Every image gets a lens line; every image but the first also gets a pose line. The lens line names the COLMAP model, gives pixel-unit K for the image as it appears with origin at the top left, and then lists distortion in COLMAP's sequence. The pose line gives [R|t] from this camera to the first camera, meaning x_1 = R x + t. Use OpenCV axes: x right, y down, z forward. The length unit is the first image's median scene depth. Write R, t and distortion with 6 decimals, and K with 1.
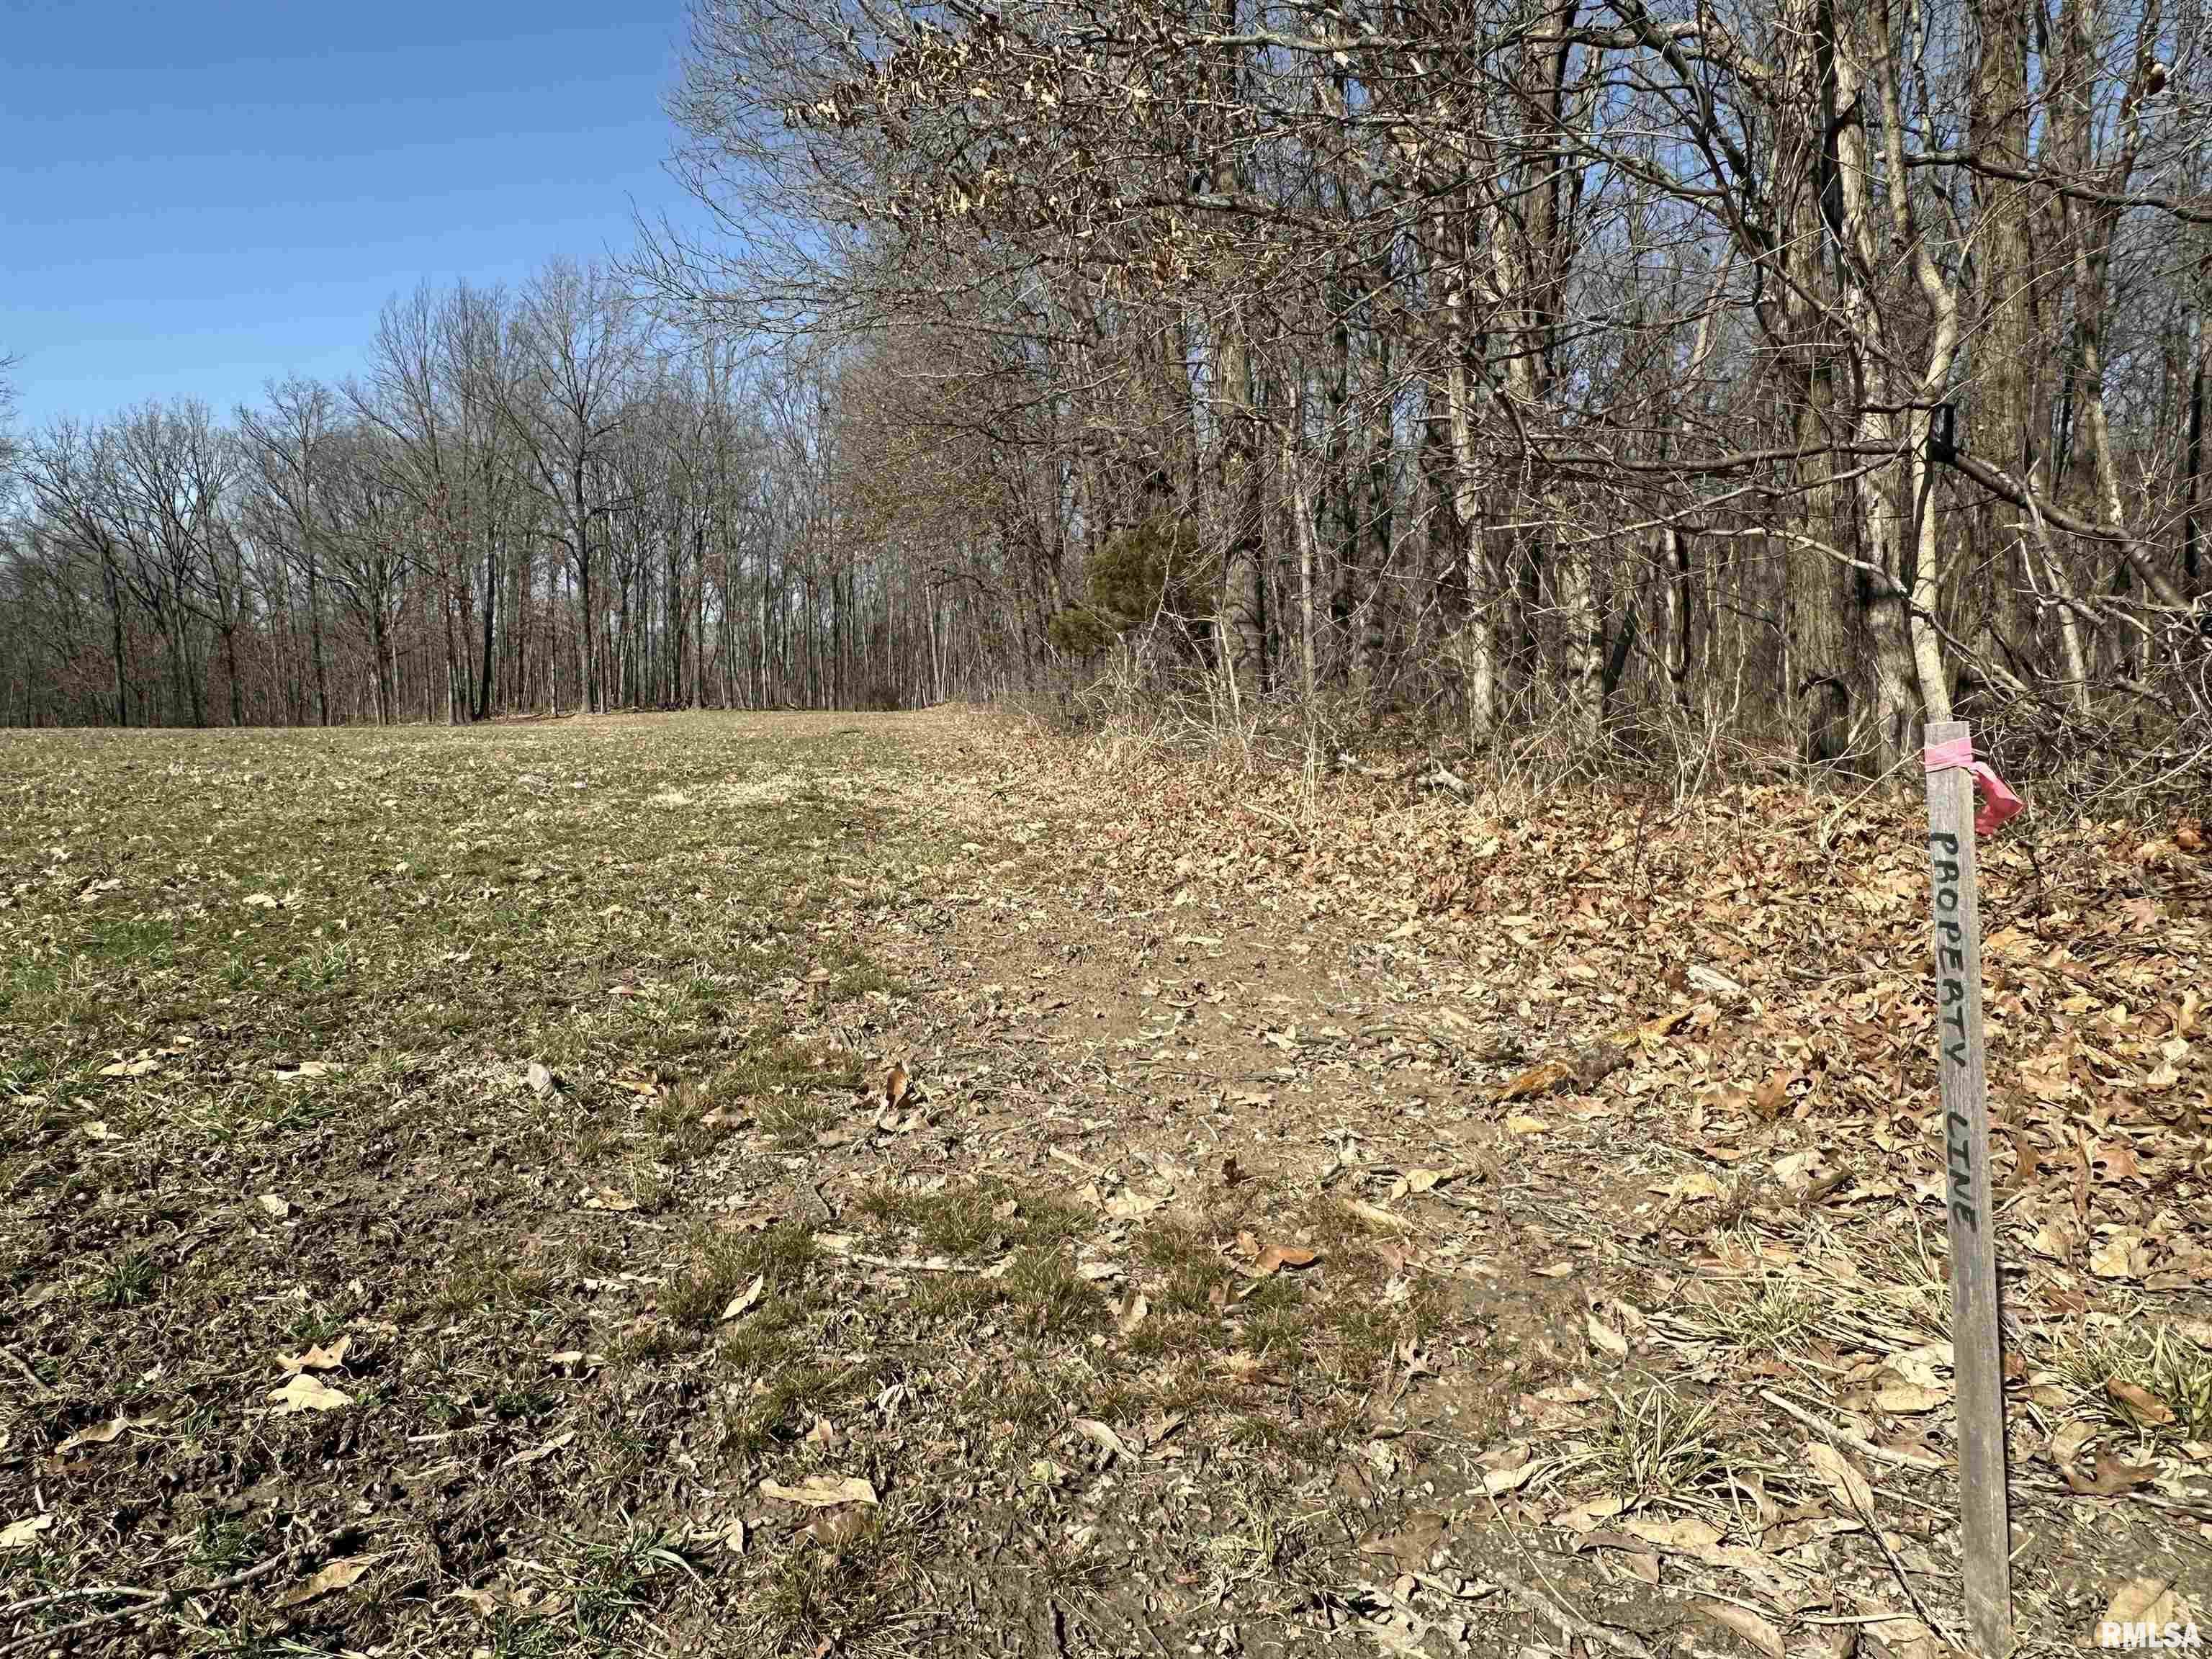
lens RADIAL K [[1457.3, 0, 1106.0], [0, 1457.3, 829.5], [0, 0, 1]] dist [0.002452, -0.000419]
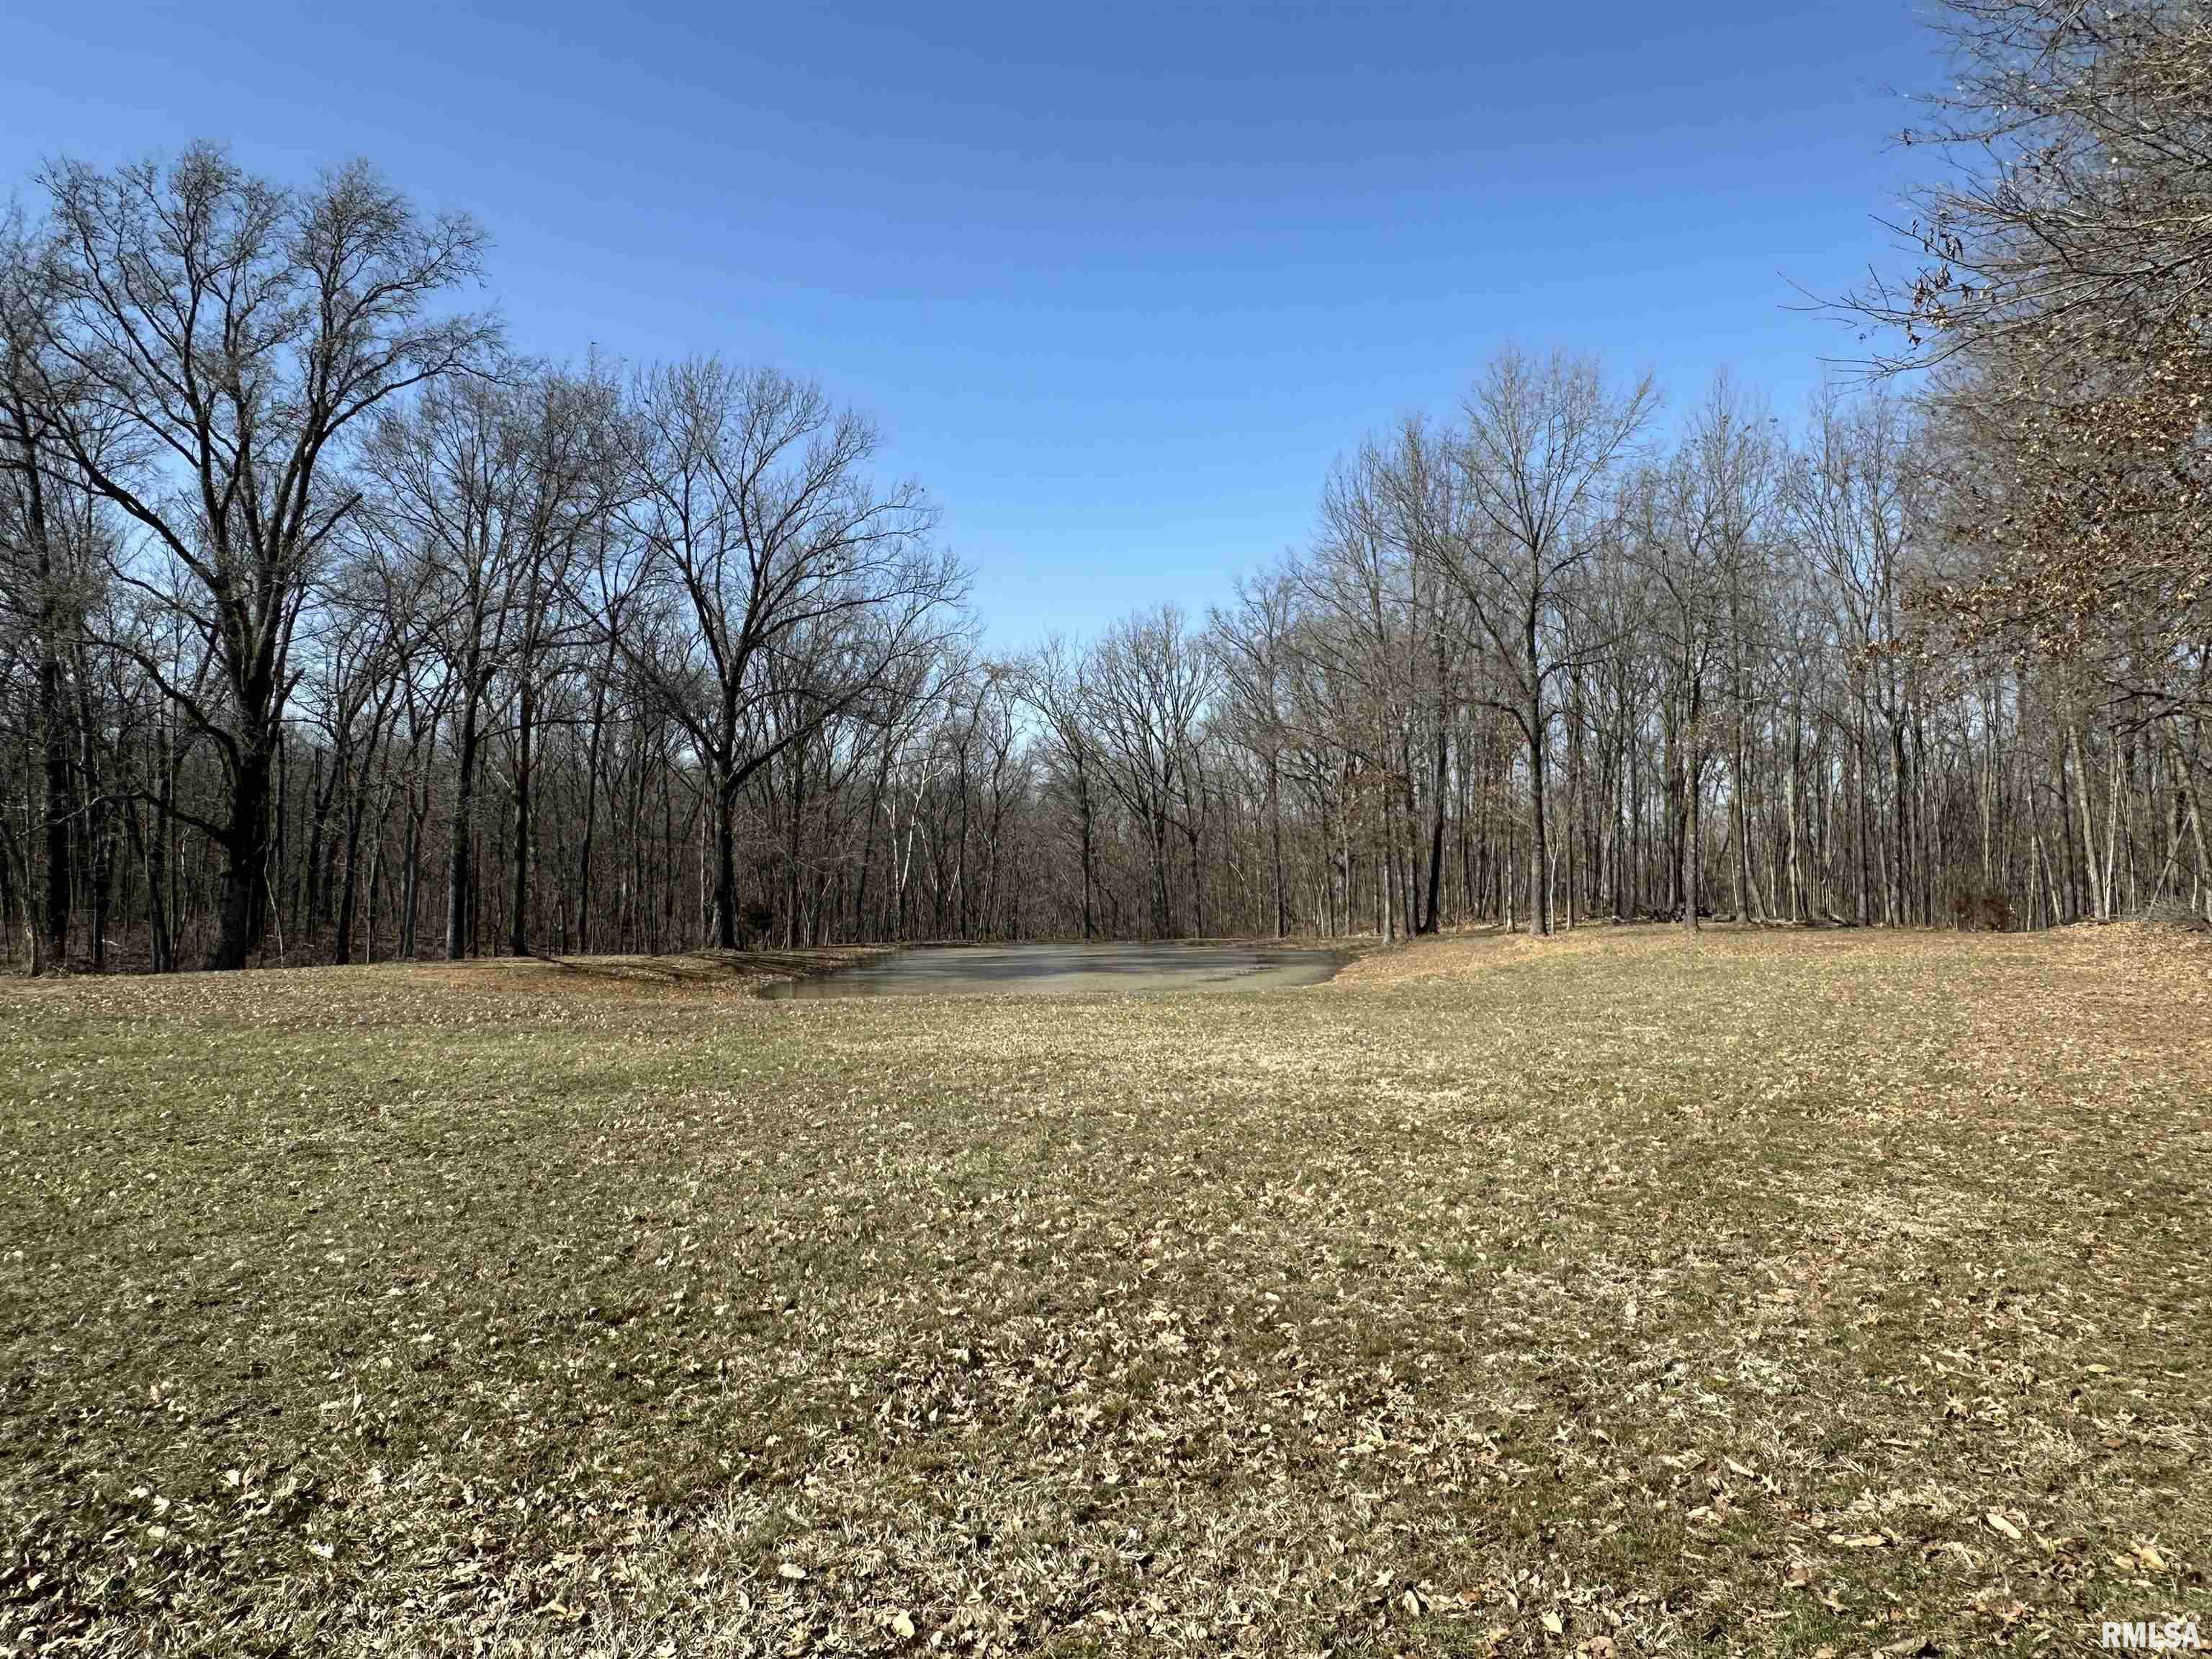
lens RADIAL K [[1457.3, 0, 1106.0], [0, 1457.3, 829.5], [0, 0, 1]] dist [0.002452, -0.000419]
pose [[0.784861, -0.034689, -0.618700, -0.056013], [-0.048610, 0.991909, -0.117279, -0.028223], [0.617762, 0.122123, 0.776824, 0.234550]]
